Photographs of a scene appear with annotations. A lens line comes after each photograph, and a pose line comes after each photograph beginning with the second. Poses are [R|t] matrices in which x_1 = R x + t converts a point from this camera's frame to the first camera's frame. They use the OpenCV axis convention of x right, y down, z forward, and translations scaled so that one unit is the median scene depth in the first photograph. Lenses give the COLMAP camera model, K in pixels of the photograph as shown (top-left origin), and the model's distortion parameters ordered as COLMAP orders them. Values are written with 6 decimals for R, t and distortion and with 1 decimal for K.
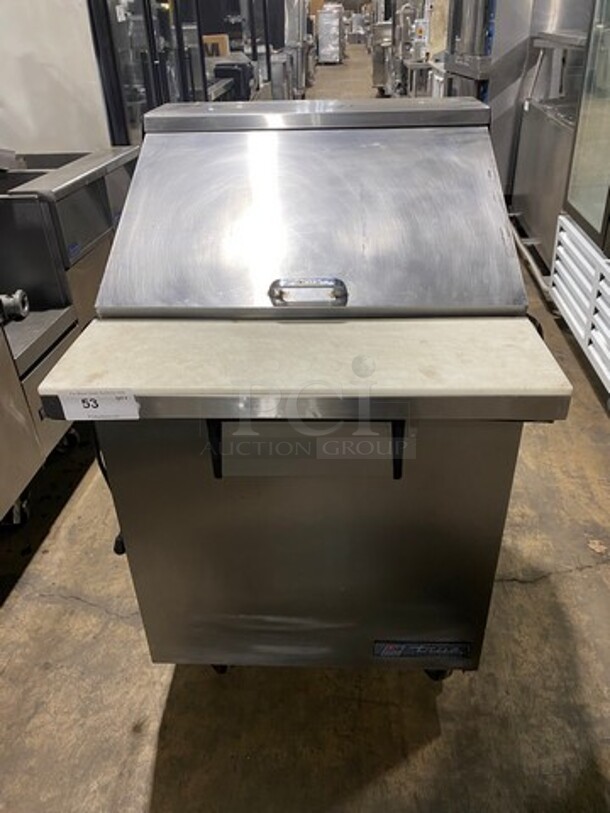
lens RADIAL K [[613.6, 0, 305.0], [0, 613.6, 406.5], [0, 0, 1]] dist [0.003091, 0.000990]
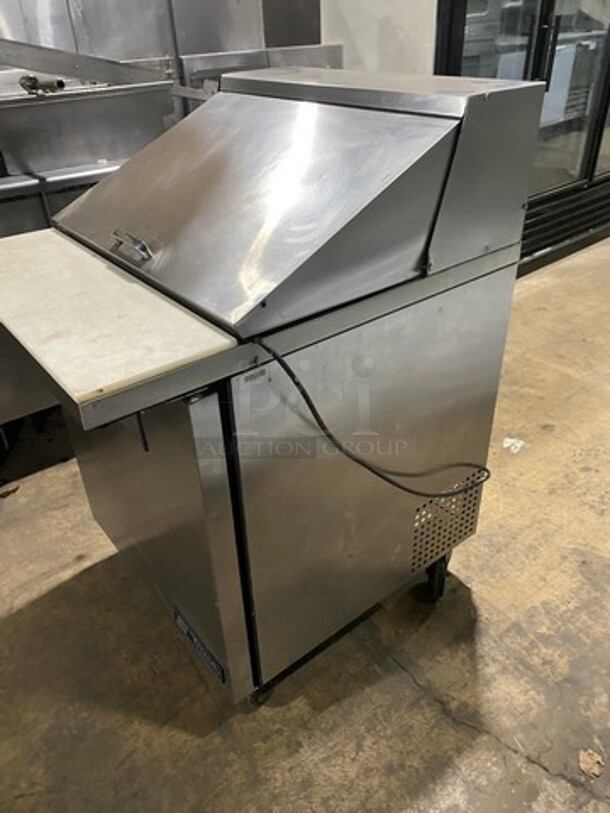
lens RADIAL K [[617.3, 0, 302.6], [0, 617.3, 402.5], [0, 0, 1]] dist [0.000562, 0.004255]
pose [[0.656293, 0.410629, -0.632980, 0.708242], [-0.385094, 0.903734, 0.186997, -0.184404], [0.648832, 0.121032, 0.751245, 0.296829]]
